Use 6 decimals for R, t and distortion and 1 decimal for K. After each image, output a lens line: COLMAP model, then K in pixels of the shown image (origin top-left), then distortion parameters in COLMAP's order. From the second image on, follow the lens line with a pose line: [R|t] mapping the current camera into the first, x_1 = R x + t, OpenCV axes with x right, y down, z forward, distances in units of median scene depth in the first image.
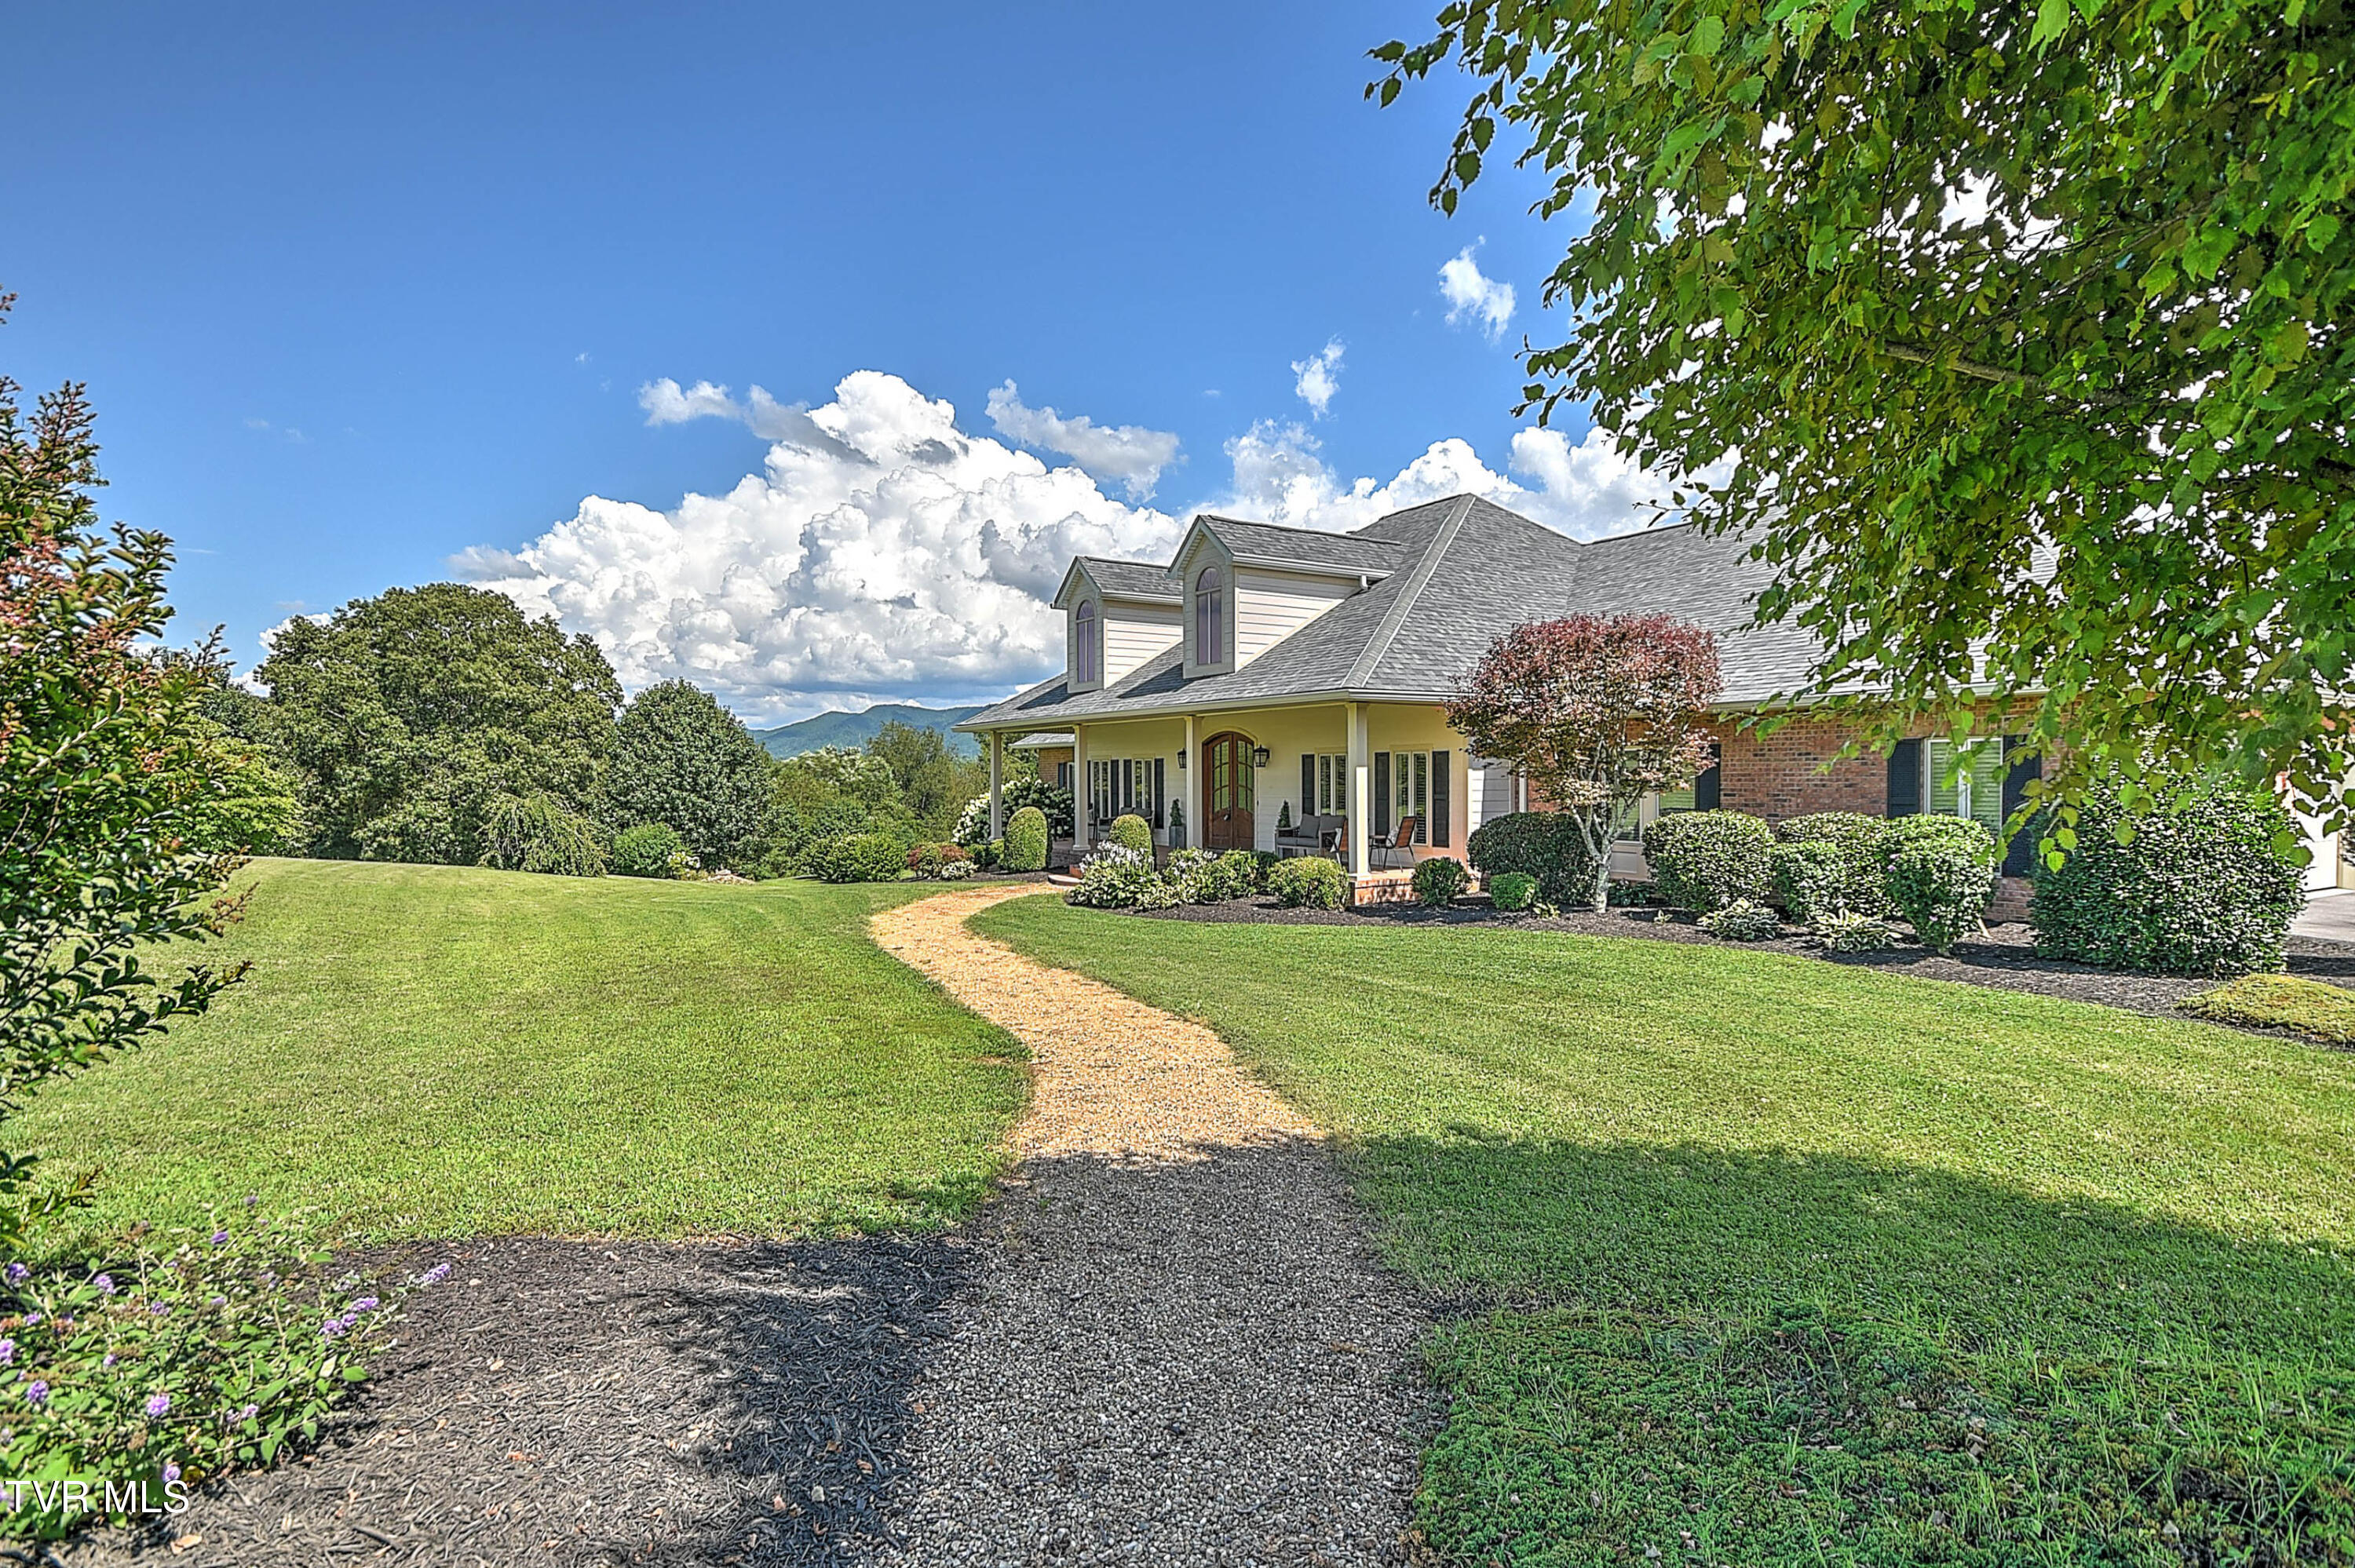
lens RADIAL K [[1213.3, 0, 1174.0], [0, 1213.3, 778.5], [0, 0, 1]] dist [0.023578, -0.001017]
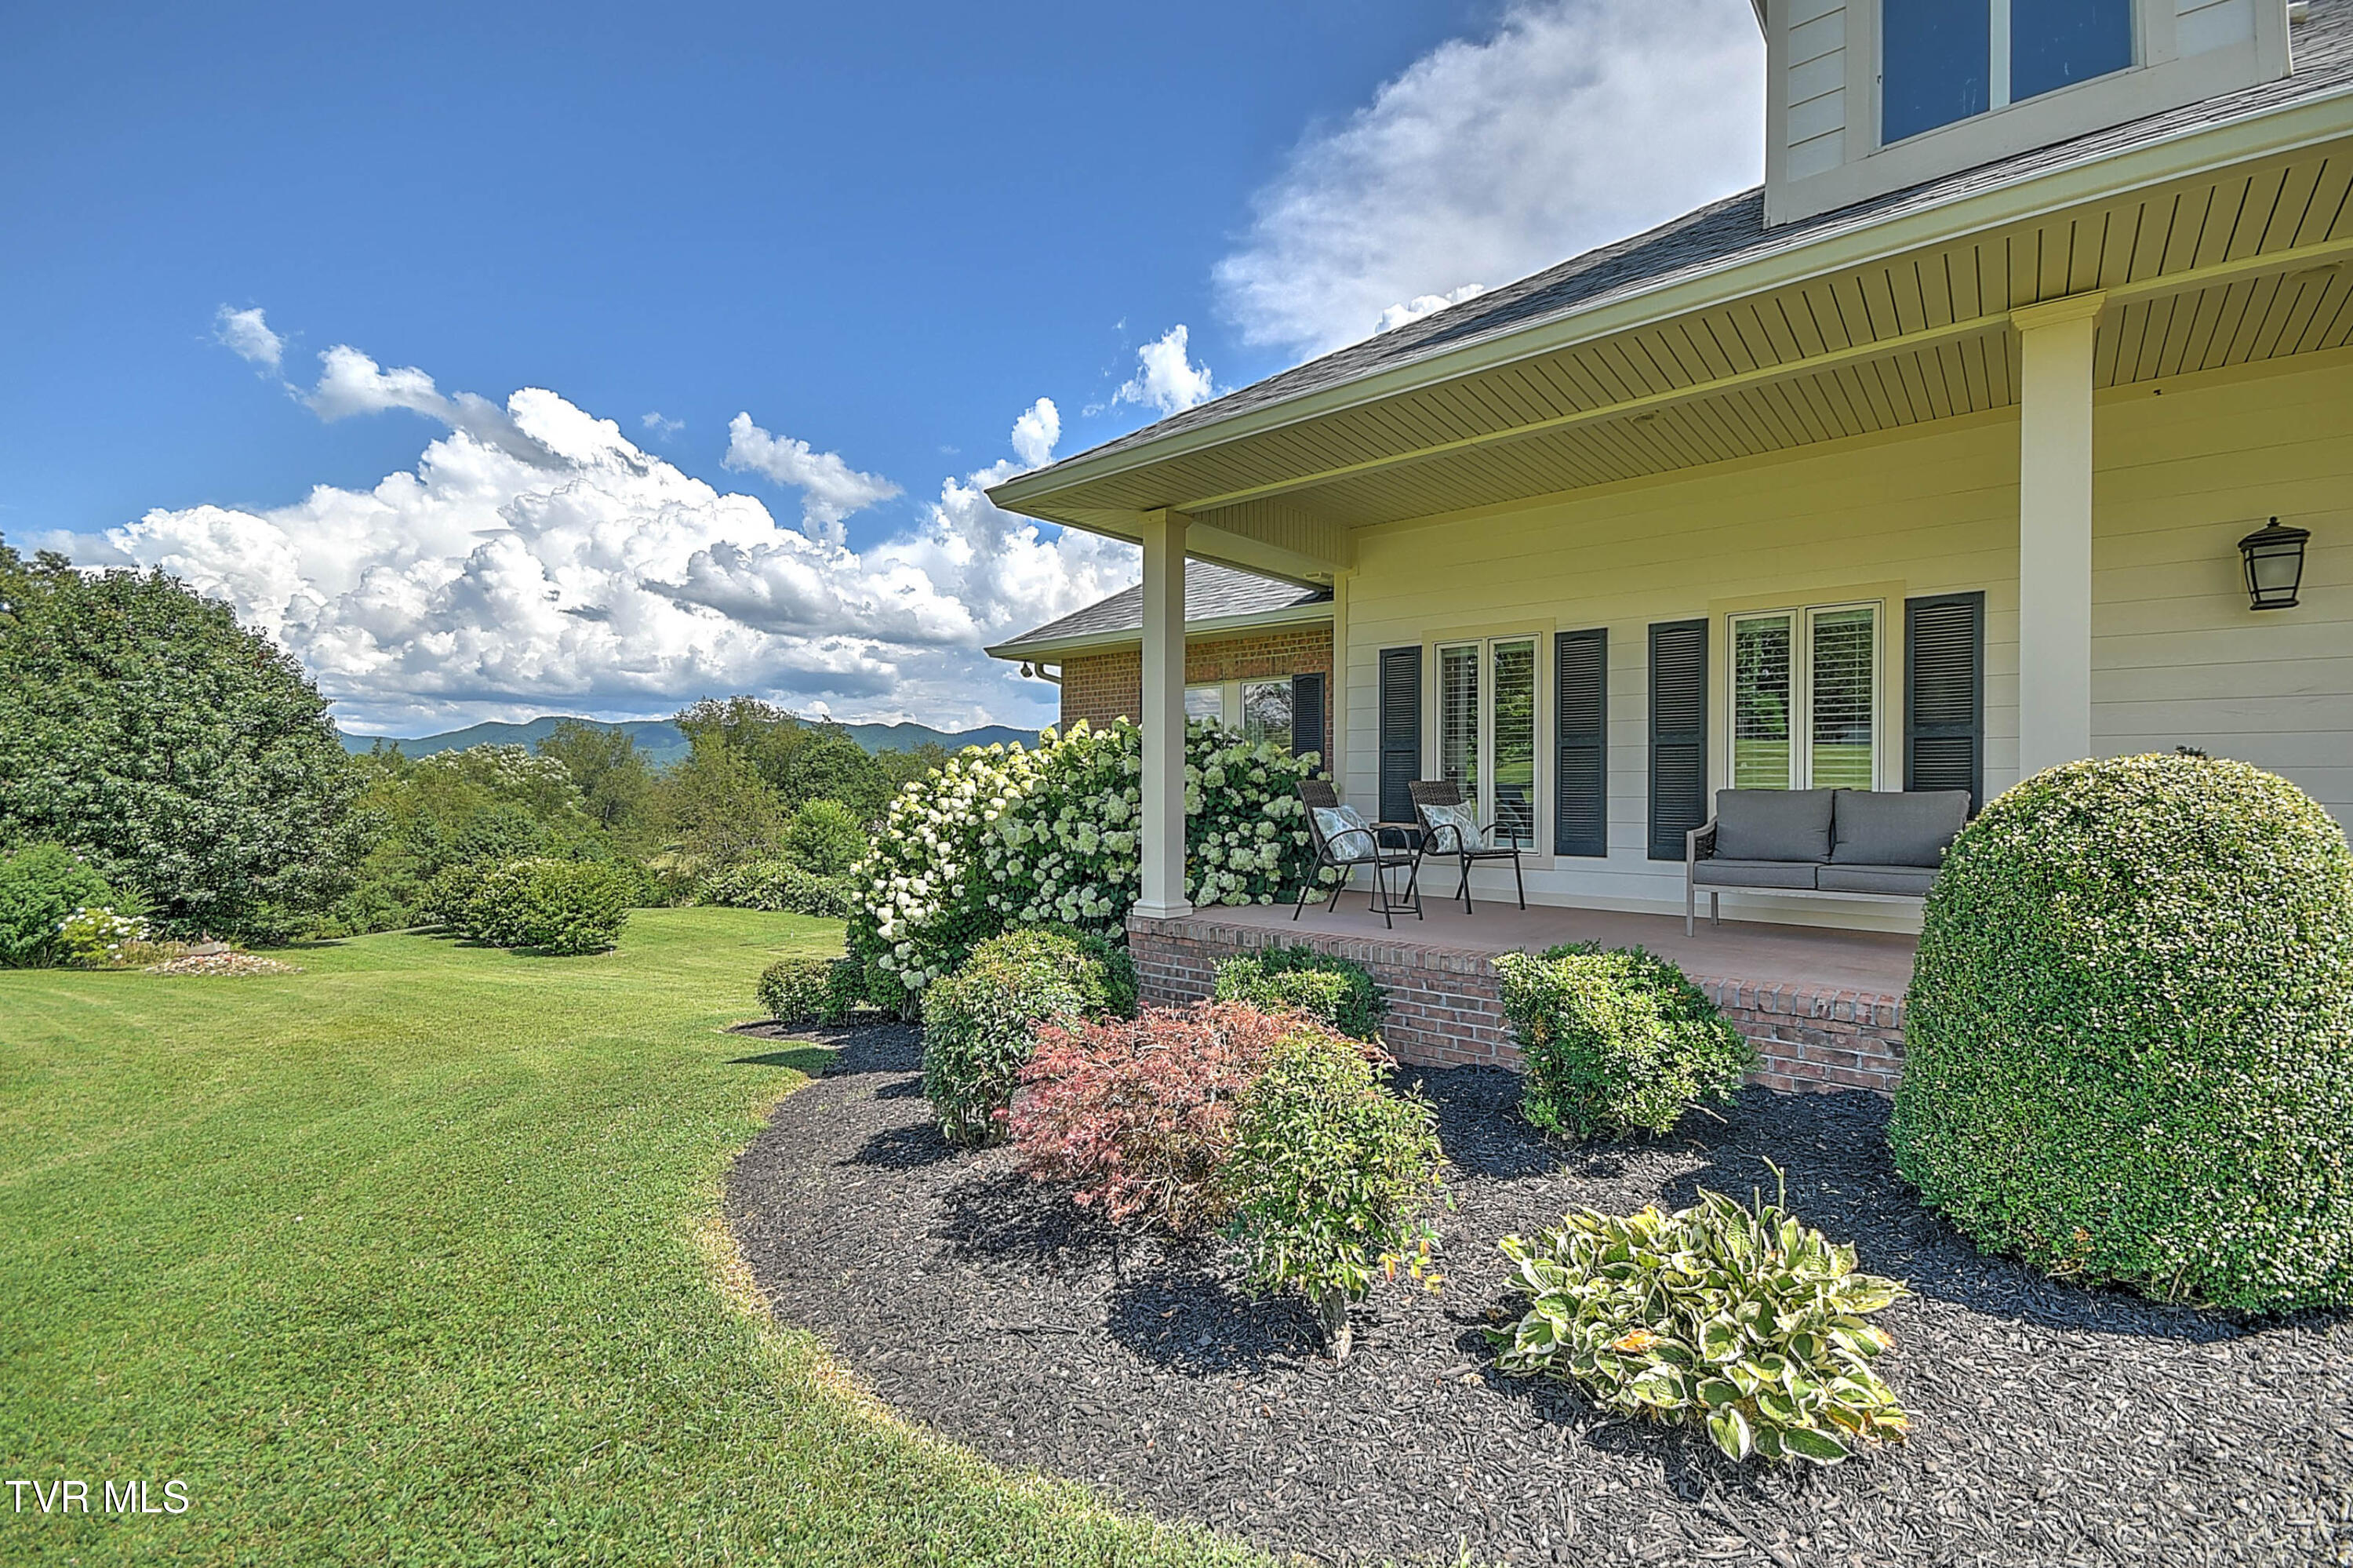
lens RADIAL K [[1054.9, 0, 1176.5], [0, 1054.9, 784.0], [0, 0, 1]] dist [0.025338, -0.018108]
pose [[0.955784, 0.008252, 0.293954, -0.122497], [-0.006113, 0.999948, -0.008195, 0.013075], [-0.294007, 0.006035, 0.955784, 0.451641]]
